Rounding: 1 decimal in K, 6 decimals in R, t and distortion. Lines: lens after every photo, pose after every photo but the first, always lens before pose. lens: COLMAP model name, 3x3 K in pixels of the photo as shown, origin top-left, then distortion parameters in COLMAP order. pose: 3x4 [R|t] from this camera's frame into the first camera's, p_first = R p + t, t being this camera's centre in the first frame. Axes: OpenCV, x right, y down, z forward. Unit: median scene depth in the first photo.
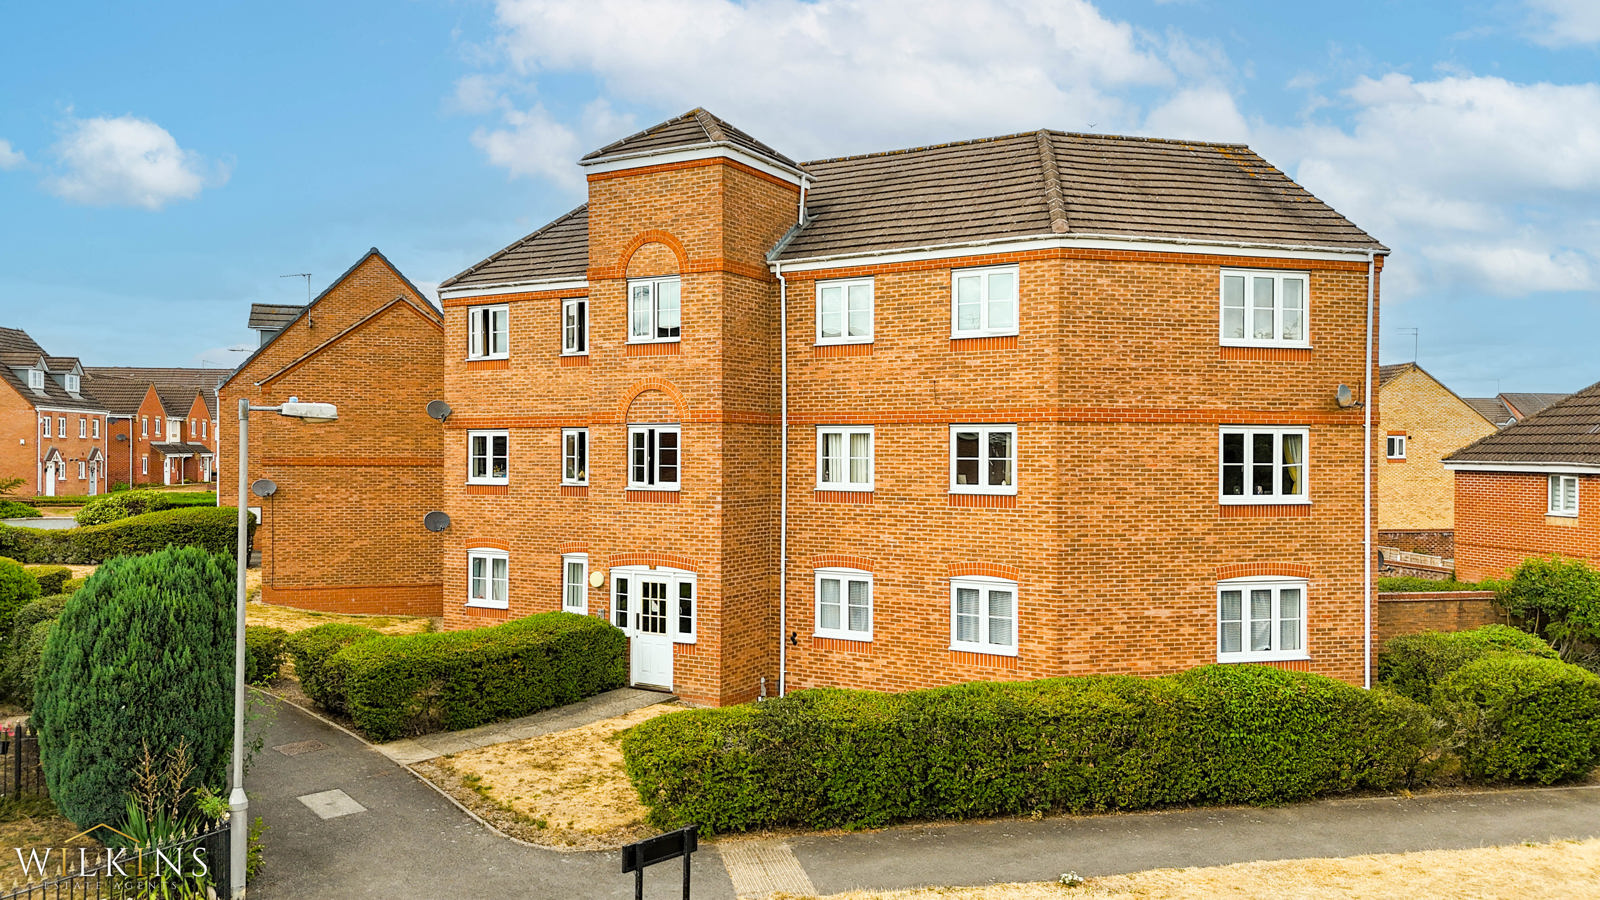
lens RADIAL K [[1214.9, 0, 800.0], [0, 1214.9, 450.0], [0, 0, 1]] dist [0.066344, -0.073327]
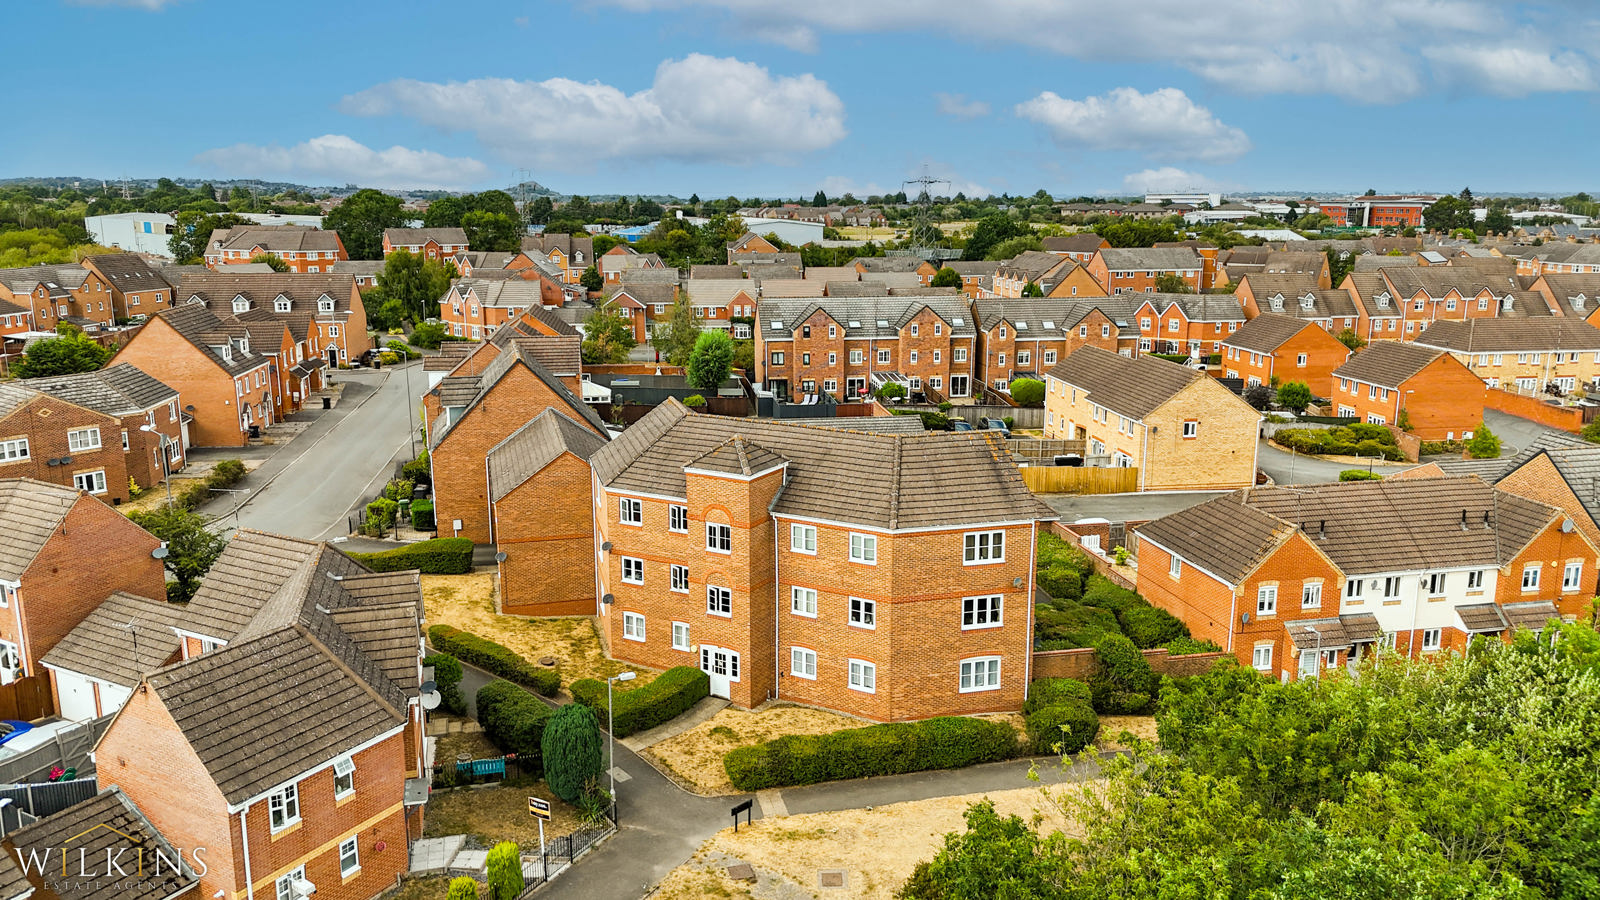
lens RADIAL K [[1214.9, 0, 800.0], [0, 1214.9, 450.0], [0, 0, 1]] dist [0.066344, -0.073327]
pose [[0.999963, -0.006863, 0.005144, 0.020261], [0.005675, 0.979124, 0.203183, -0.742036], [-0.006431, -0.203146, 0.979127, -1.177099]]
